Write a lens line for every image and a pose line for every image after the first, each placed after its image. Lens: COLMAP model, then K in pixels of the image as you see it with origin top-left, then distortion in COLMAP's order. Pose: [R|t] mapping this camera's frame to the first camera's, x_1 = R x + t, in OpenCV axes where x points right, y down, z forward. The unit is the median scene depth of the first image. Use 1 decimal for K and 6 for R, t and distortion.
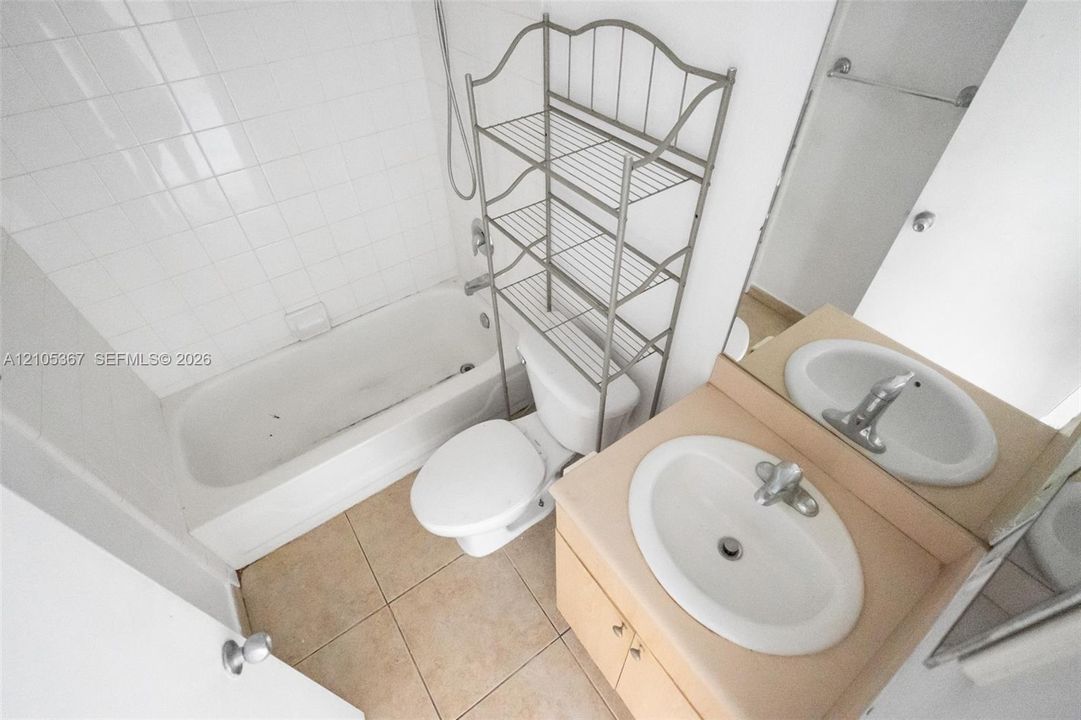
lens RADIAL K [[480.5, 0, 542.2], [0, 480.5, 373.1], [0, 0, 1]] dist [-0.002298, -0.000176]
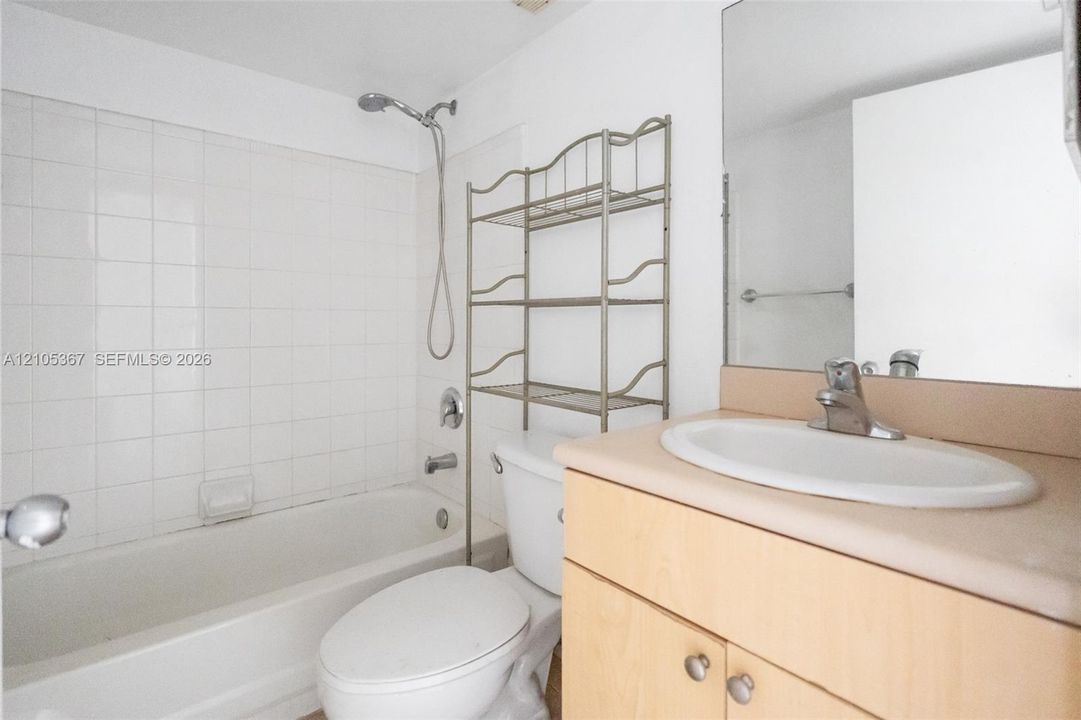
lens RADIAL K [[508.2, 0, 539.2], [0, 508.2, 341.2], [0, 0, 1]] dist [-0.001302, -0.000283]
pose [[0.996119, 0.020763, 0.085529, -0.046974], [0.046132, 0.704418, -0.708284, 0.416005], [-0.074954, 0.709481, 0.700727, 0.207538]]
